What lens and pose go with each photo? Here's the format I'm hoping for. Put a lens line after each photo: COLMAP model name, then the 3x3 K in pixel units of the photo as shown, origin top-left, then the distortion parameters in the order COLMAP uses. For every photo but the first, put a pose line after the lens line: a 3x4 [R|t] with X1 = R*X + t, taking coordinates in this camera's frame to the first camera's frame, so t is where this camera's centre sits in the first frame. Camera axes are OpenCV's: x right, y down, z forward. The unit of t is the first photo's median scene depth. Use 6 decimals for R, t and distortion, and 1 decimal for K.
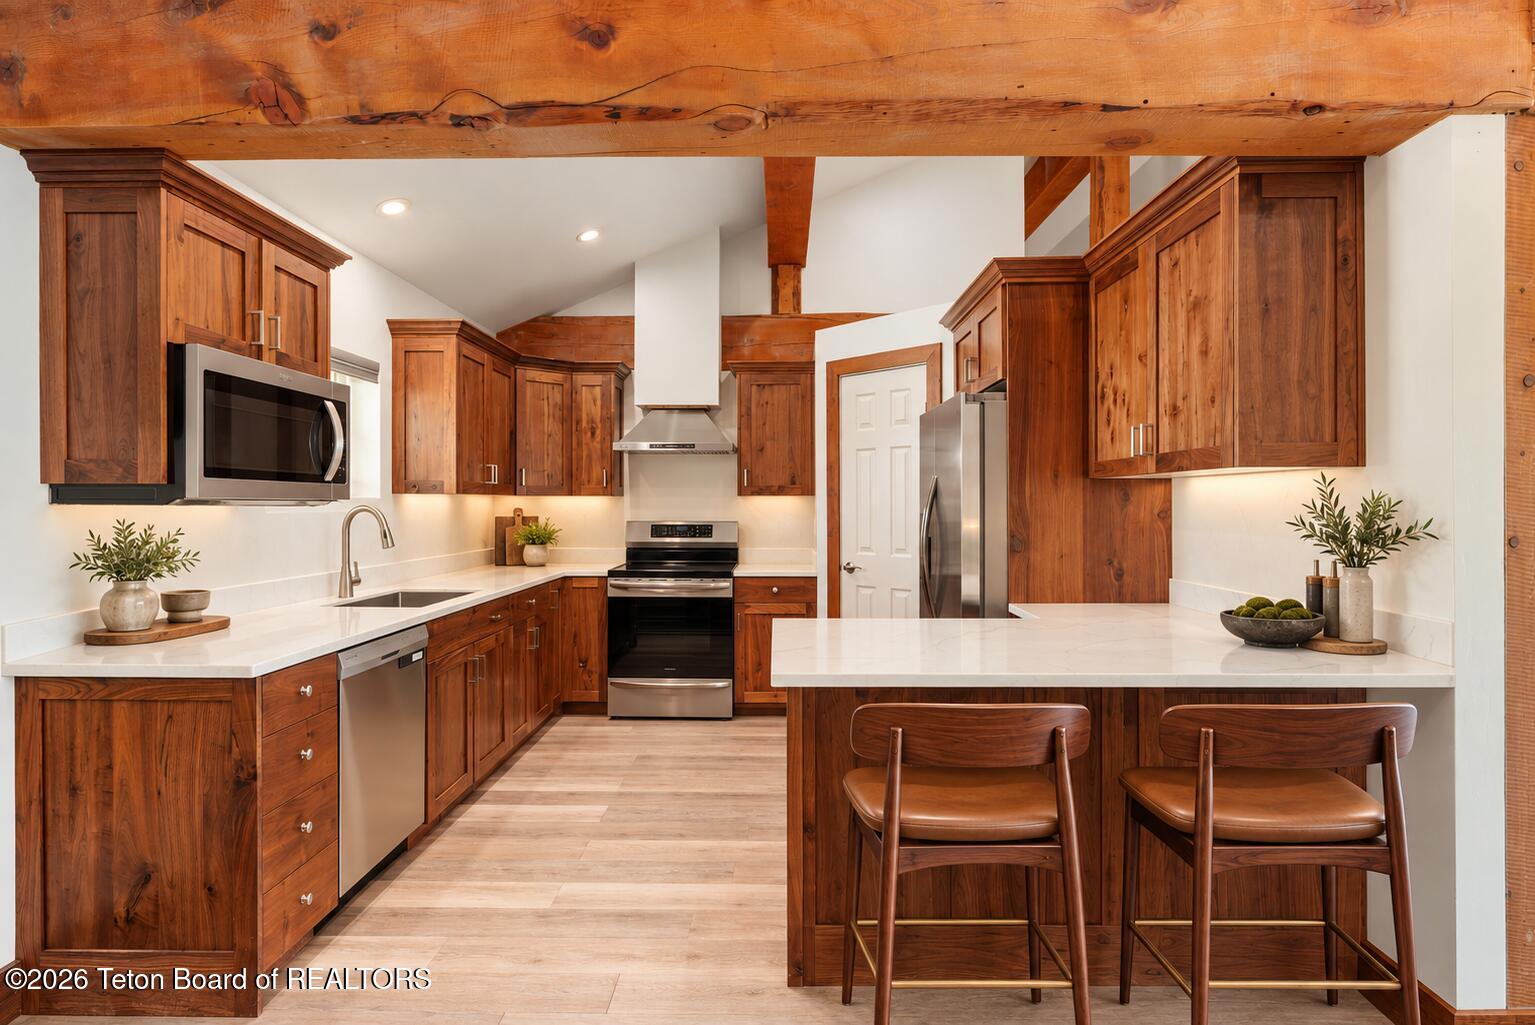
lens RADIAL K [[834.5, 0, 766.5], [0, 834.5, 518.5], [0, 0, 1]] dist [-0.005078, 0.000859]
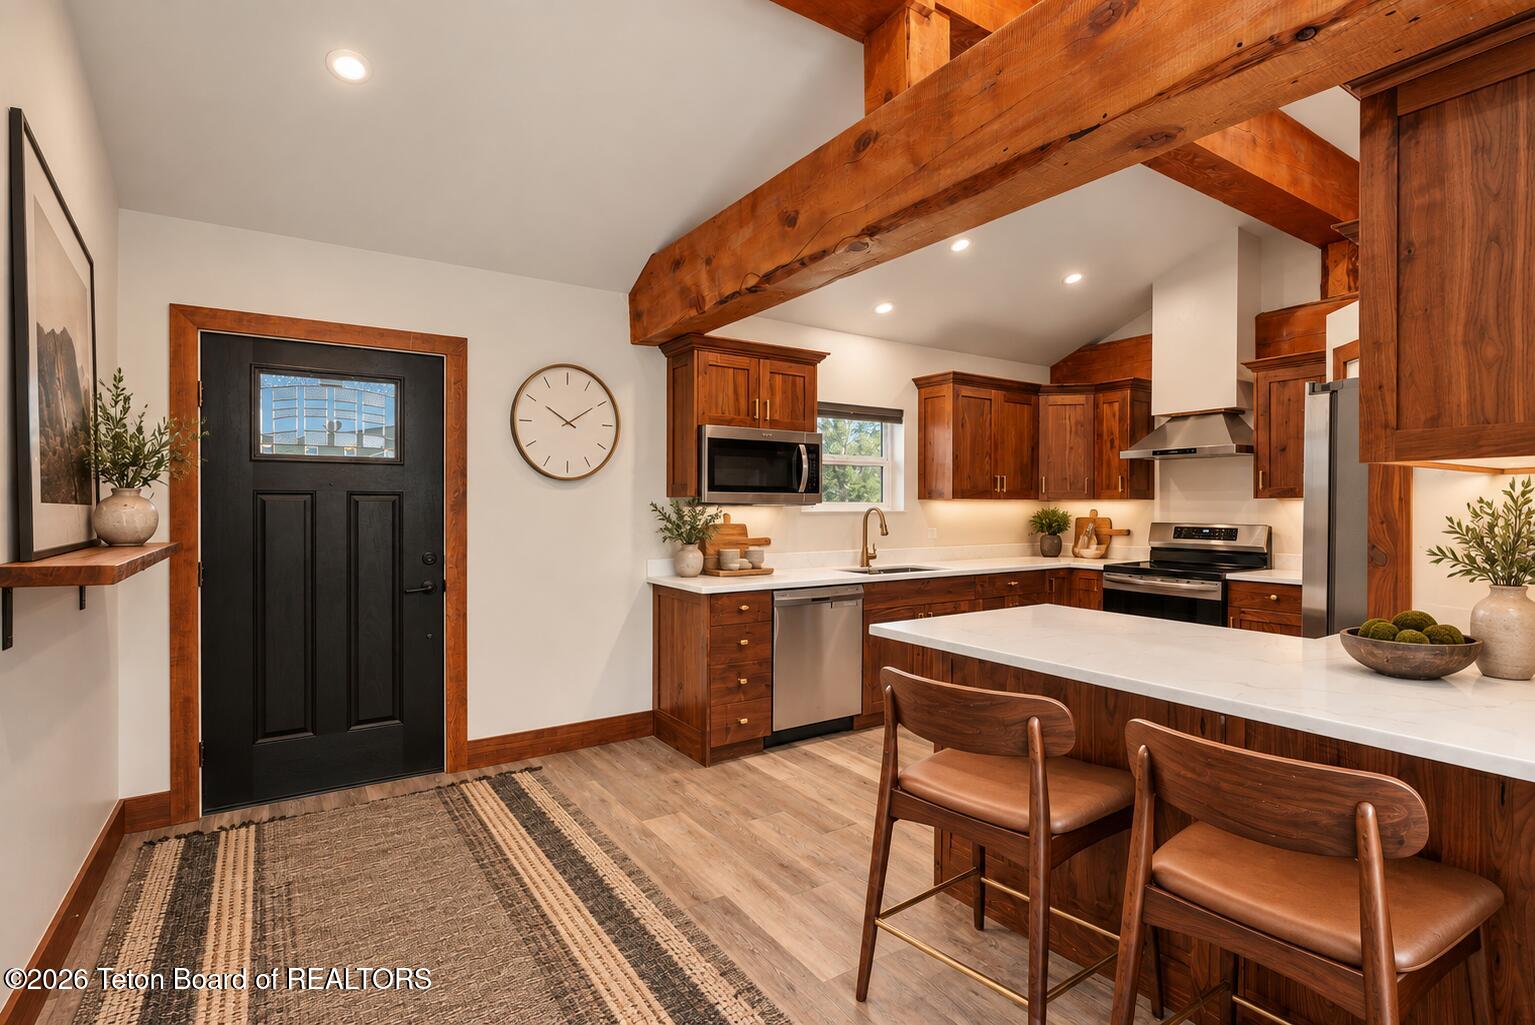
lens RADIAL K [[723.2, 0, 760.5], [0, 723.2, 519.0], [0, 0, 1]] dist [0.000802, 0.001132]
pose [[0.569538, 0.018644, -0.821754, 0.420113], [-0.017861, 0.999787, 0.010304, -0.002803], [0.821771, 0.008809, 0.569749, 0.065549]]
